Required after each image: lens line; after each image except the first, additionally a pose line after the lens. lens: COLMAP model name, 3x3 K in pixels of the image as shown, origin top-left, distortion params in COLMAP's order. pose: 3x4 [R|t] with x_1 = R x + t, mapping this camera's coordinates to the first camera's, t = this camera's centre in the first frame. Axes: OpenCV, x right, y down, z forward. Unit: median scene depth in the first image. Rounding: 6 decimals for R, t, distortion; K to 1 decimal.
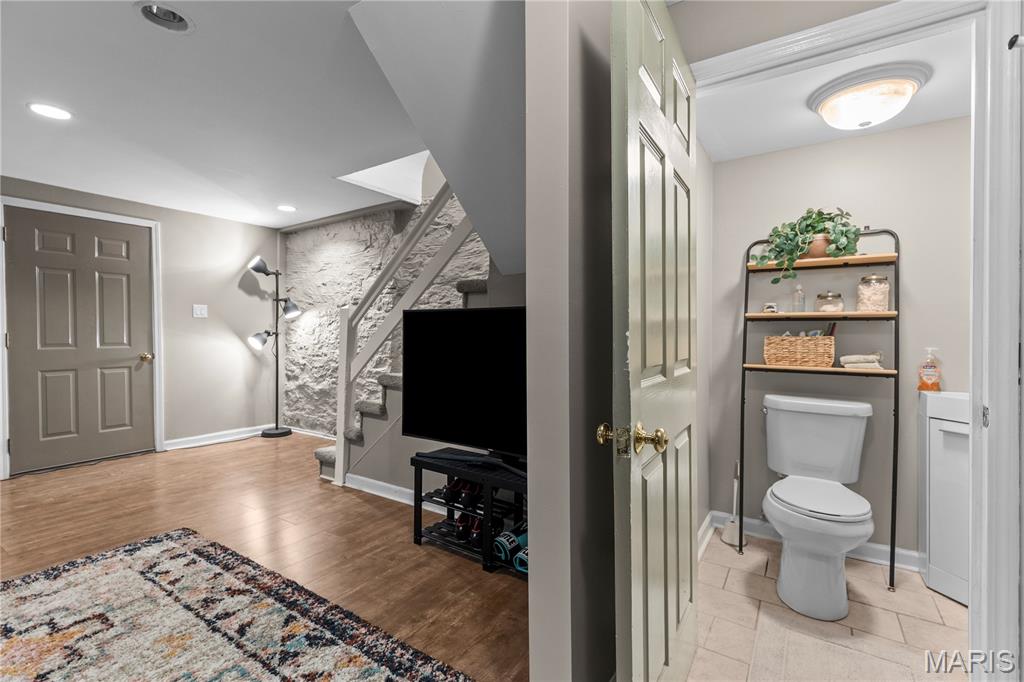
lens RADIAL K [[469.0, 0, 511.5], [0, 469.0, 340.3], [0, 0, 1]] dist [0.003756, -0.000040]
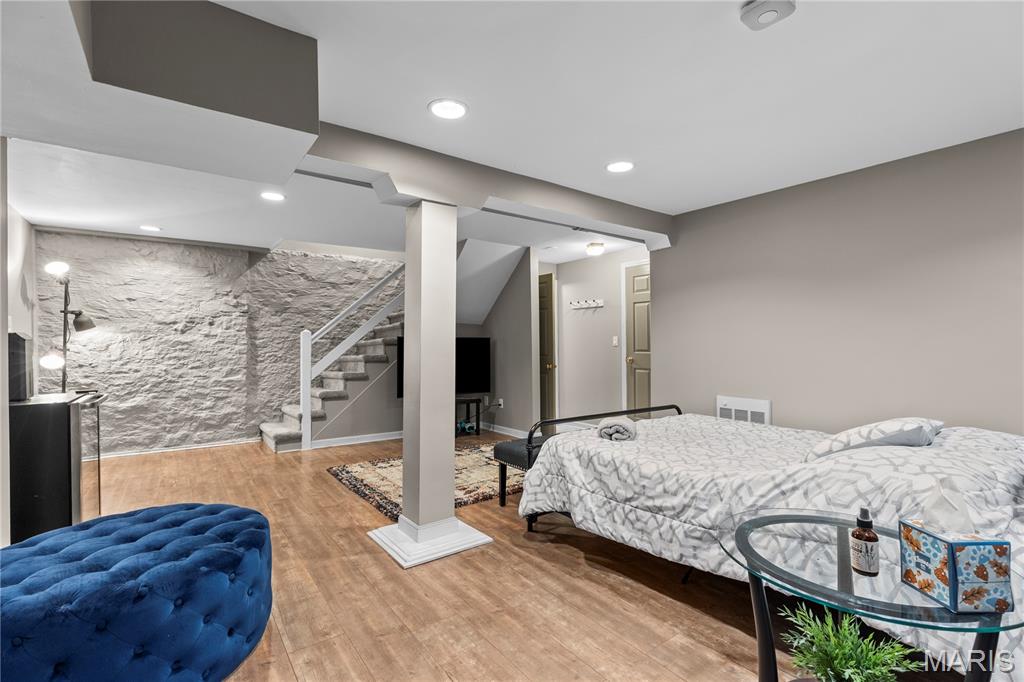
lens RADIAL K [[469.0, 0, 508.5], [0, 469.0, 344.0], [0, 0, 1]] dist [0.003756, -0.000040]
pose [[0.339880, 0.000840, 0.940468, -1.315958], [0.019908, 0.999769, -0.008088, -0.002575], [-0.940258, 0.021472, 0.339785, -0.094245]]
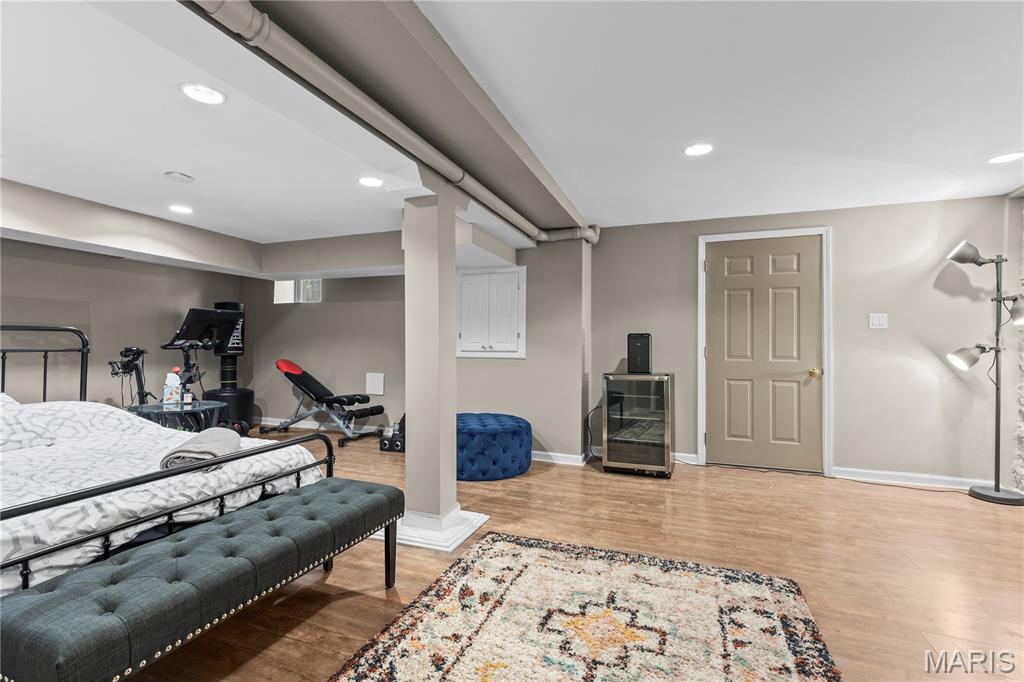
lens RADIAL K [[469.0, 0, 511.6], [0, 469.0, 339.5], [0, 0, 1]] dist [0.003756, -0.000040]
pose [[0.223677, -0.009156, -0.974620, 0.006504], [-0.022511, 0.999641, -0.014558, -0.003067], [0.974403, 0.025196, 0.223390, 0.207300]]
